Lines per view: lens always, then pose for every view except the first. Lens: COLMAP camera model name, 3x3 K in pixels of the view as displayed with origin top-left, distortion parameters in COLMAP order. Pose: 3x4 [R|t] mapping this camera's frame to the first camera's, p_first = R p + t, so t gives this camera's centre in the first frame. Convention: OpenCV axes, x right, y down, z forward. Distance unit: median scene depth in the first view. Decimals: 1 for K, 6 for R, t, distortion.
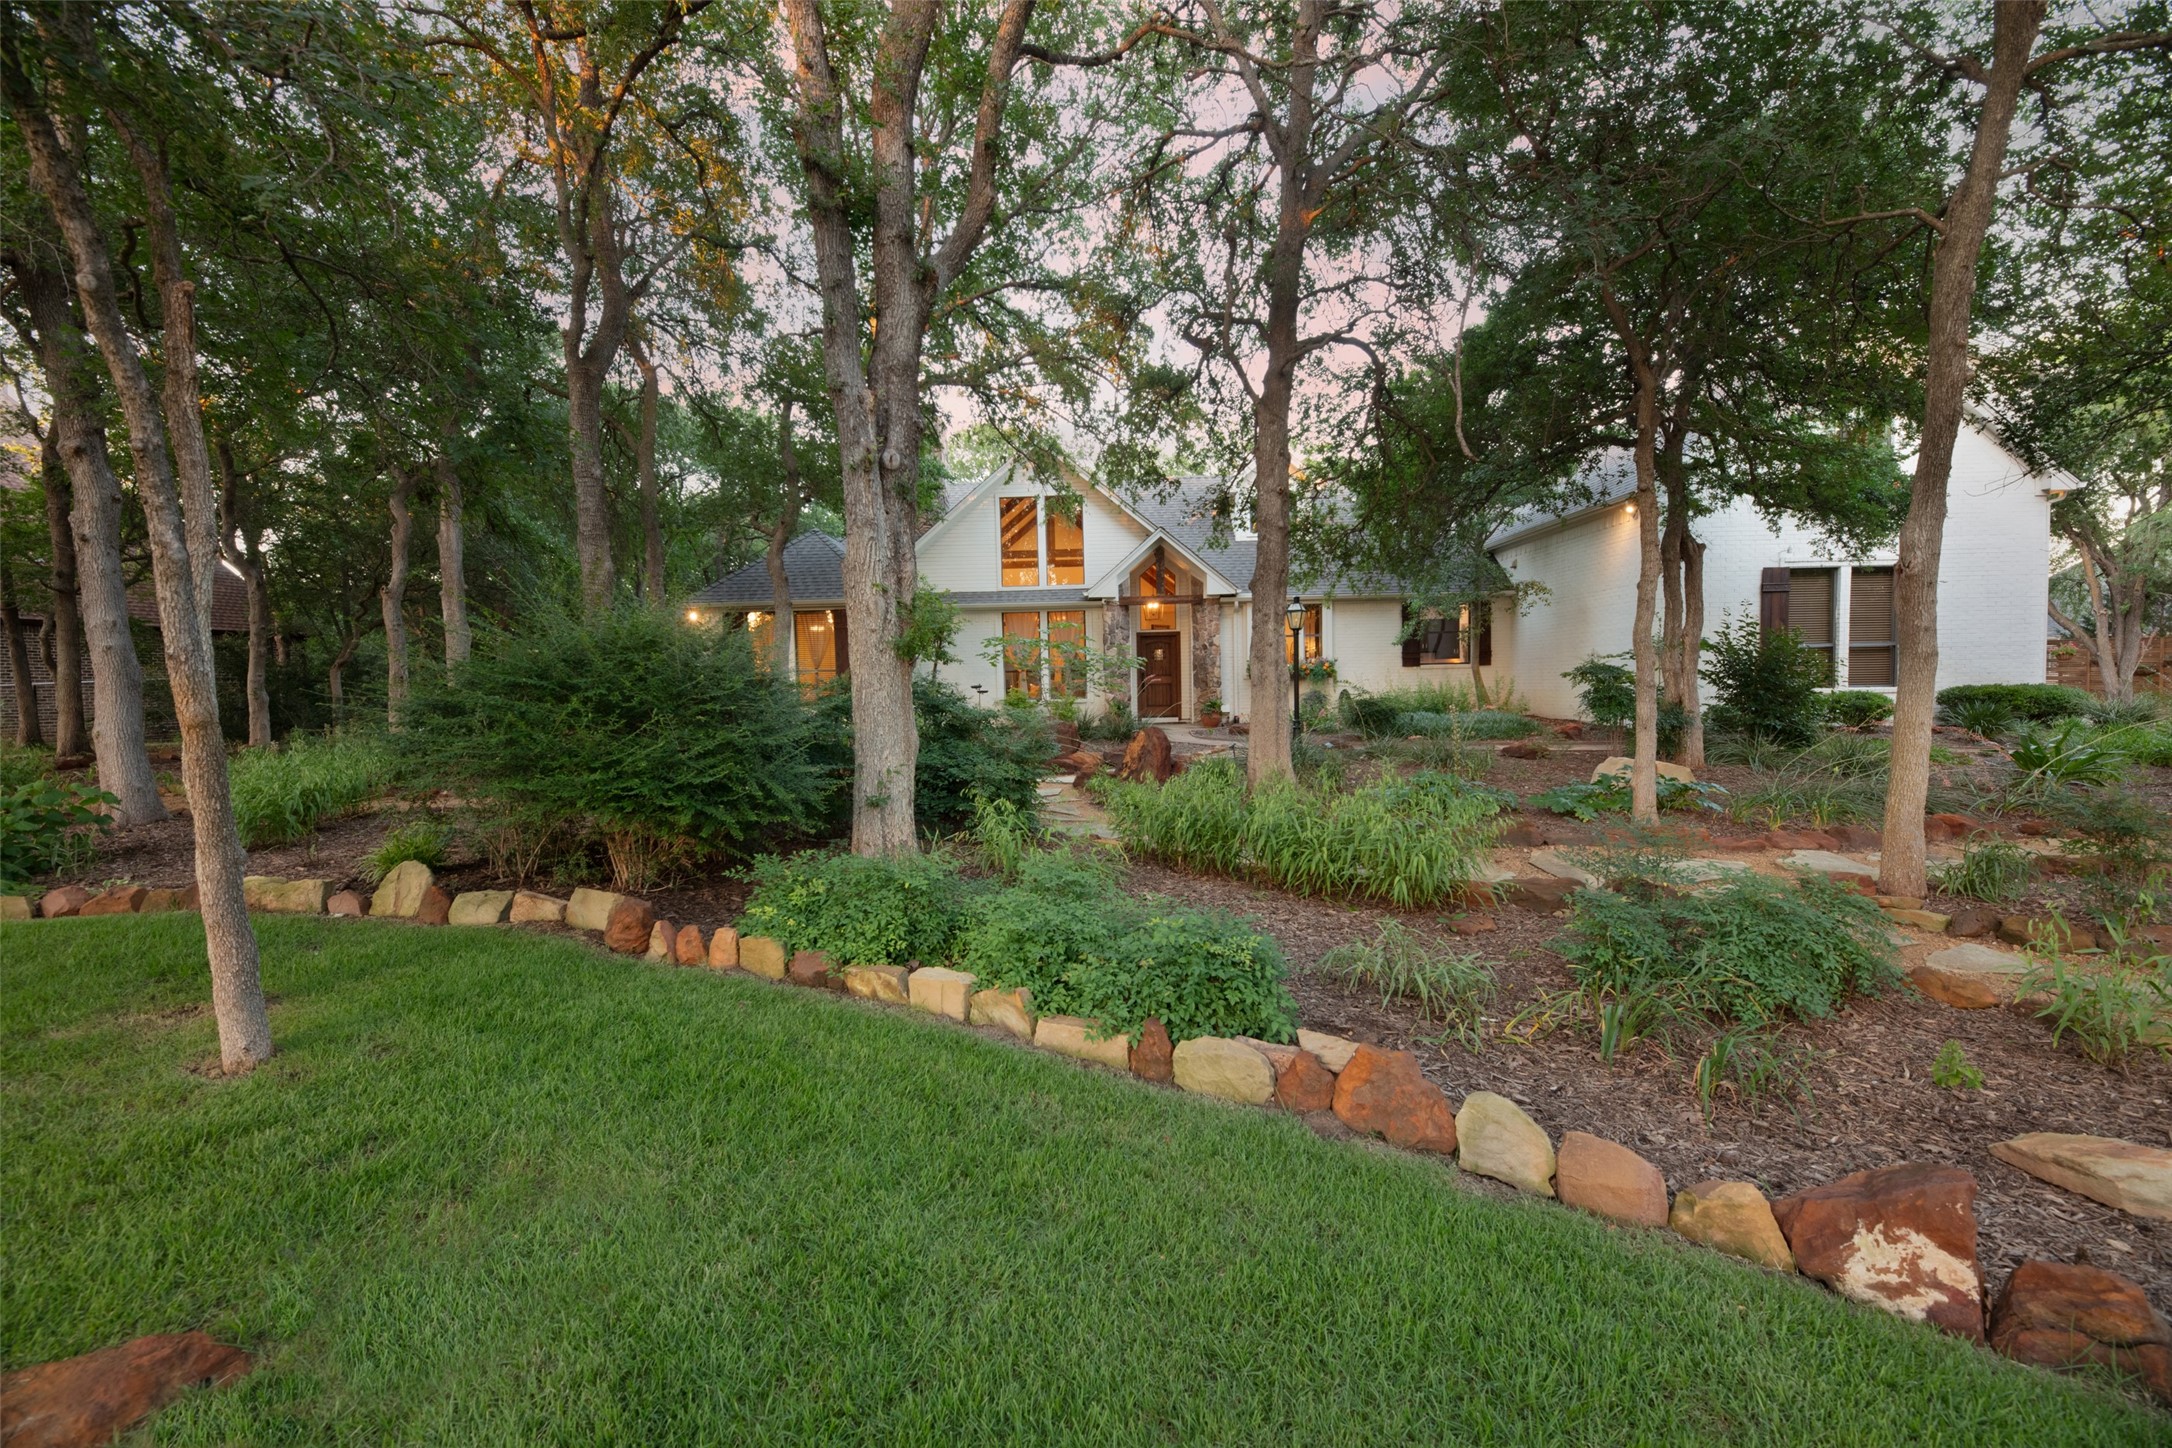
lens RADIAL K [[893.2, 0, 1084.0], [0, 893.2, 722.7], [0, 0, 1]] dist [0.002463, 0.000266]
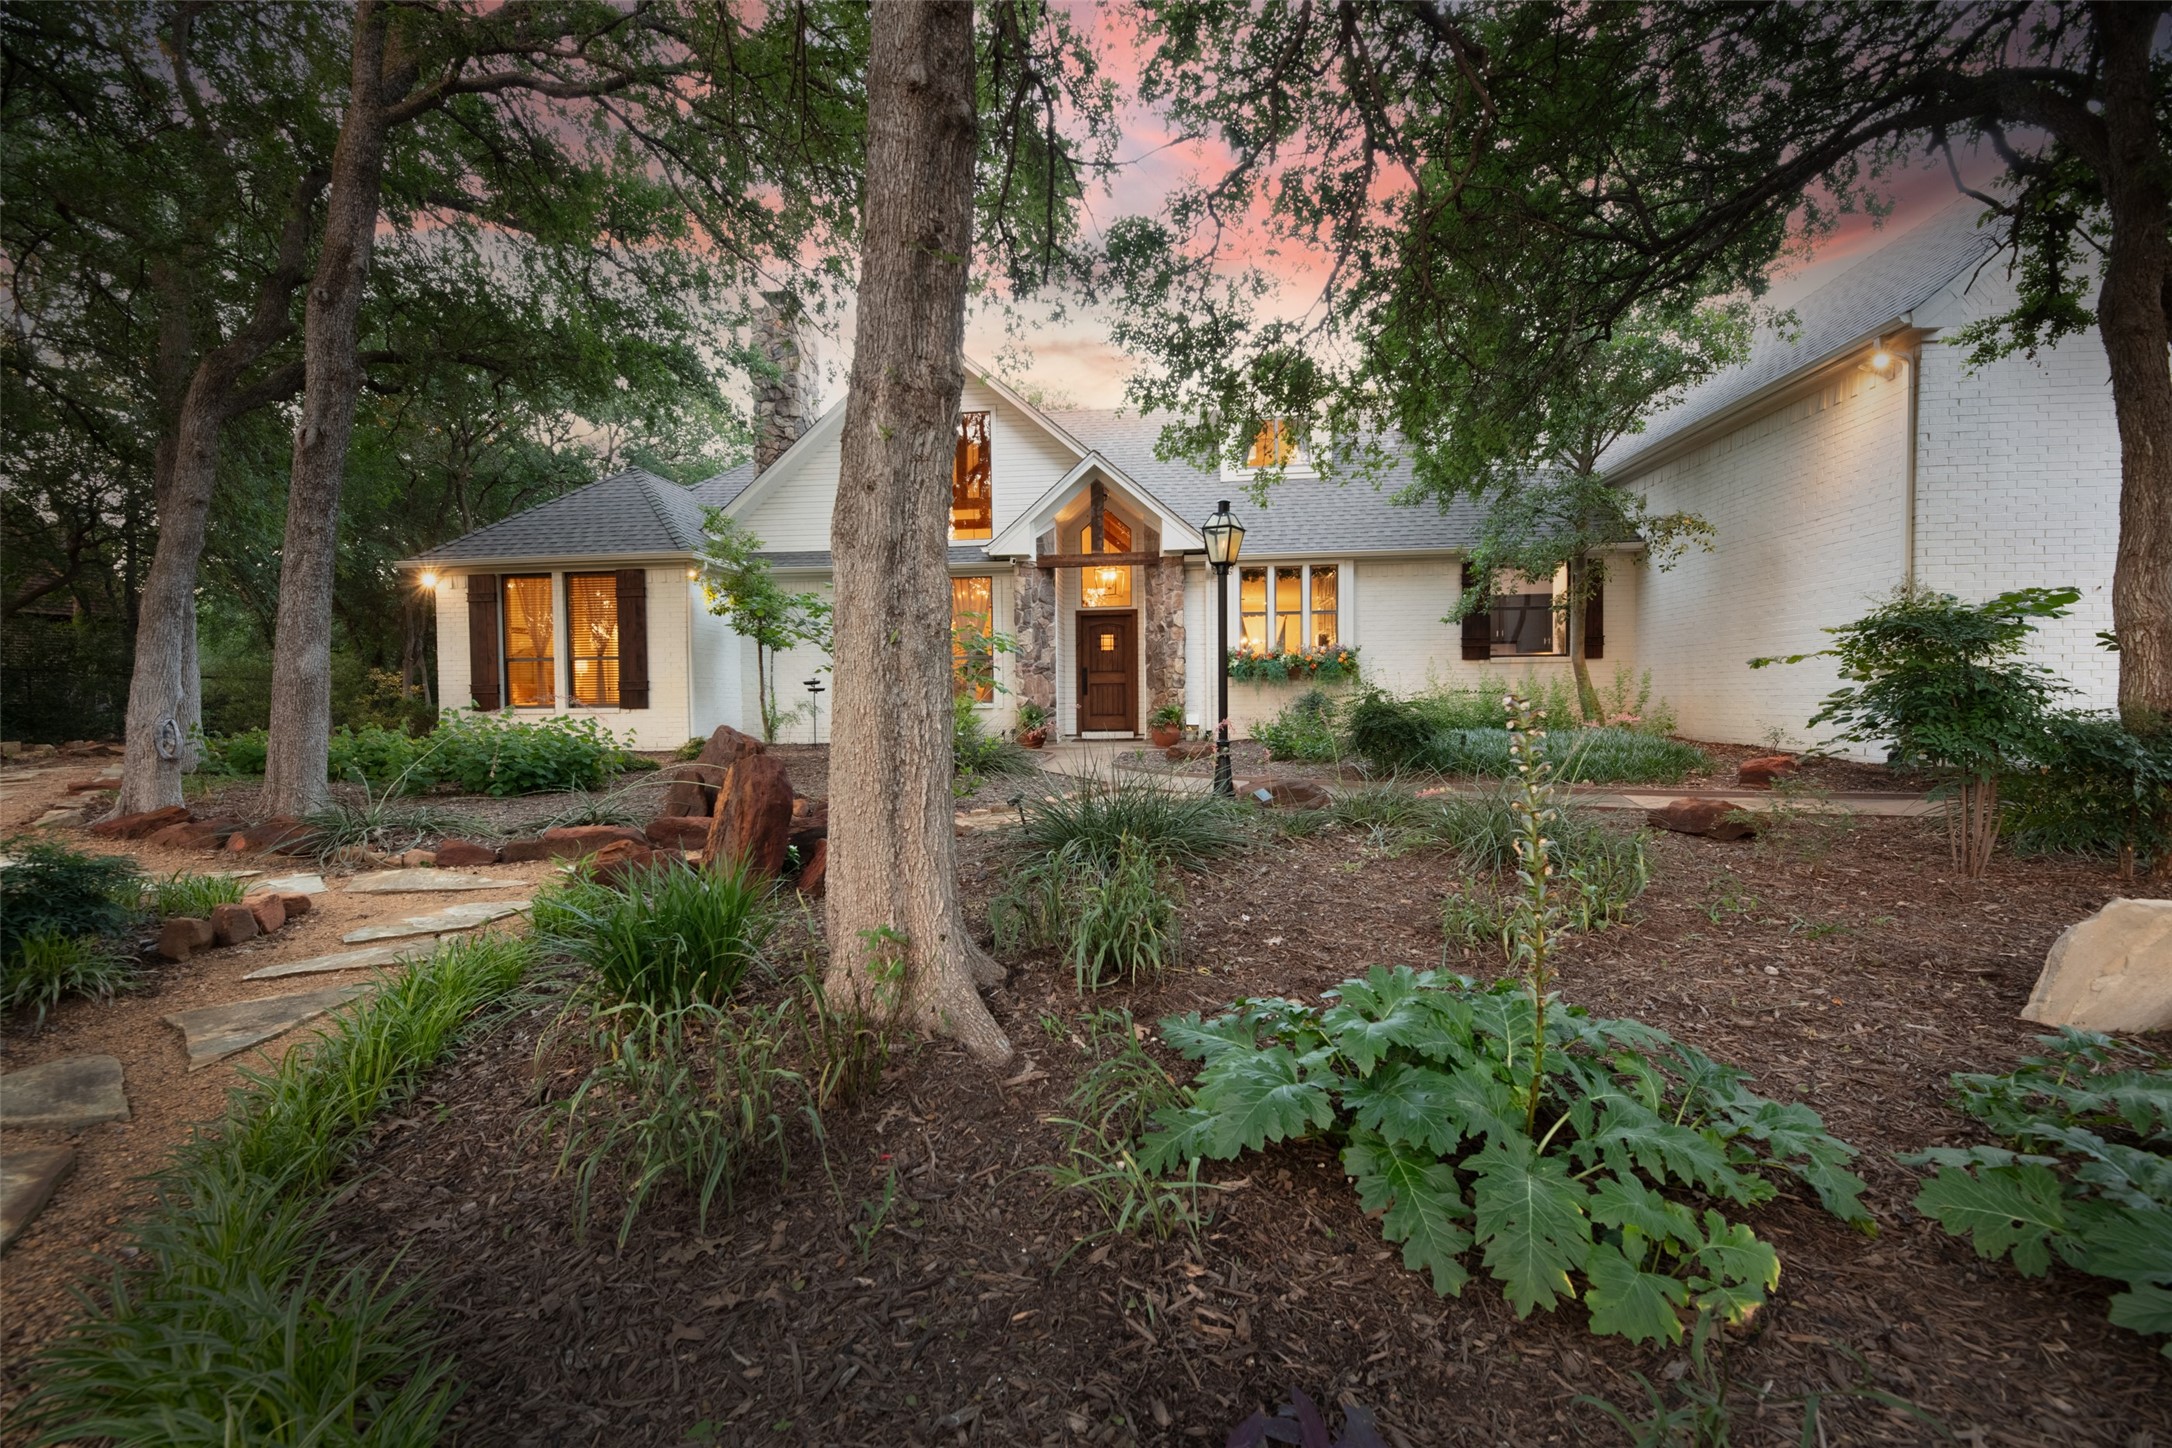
lens RADIAL K [[893.2, 0, 1088.1], [0, 893.2, 724.2], [0, 0, 1]] dist [0.002463, 0.000266]
pose [[0.996656, 0.012249, -0.080791, 0.136034], [-0.013167, 0.999855, -0.010831, -0.004379], [0.080647, 0.011859, 0.996672, 0.323833]]
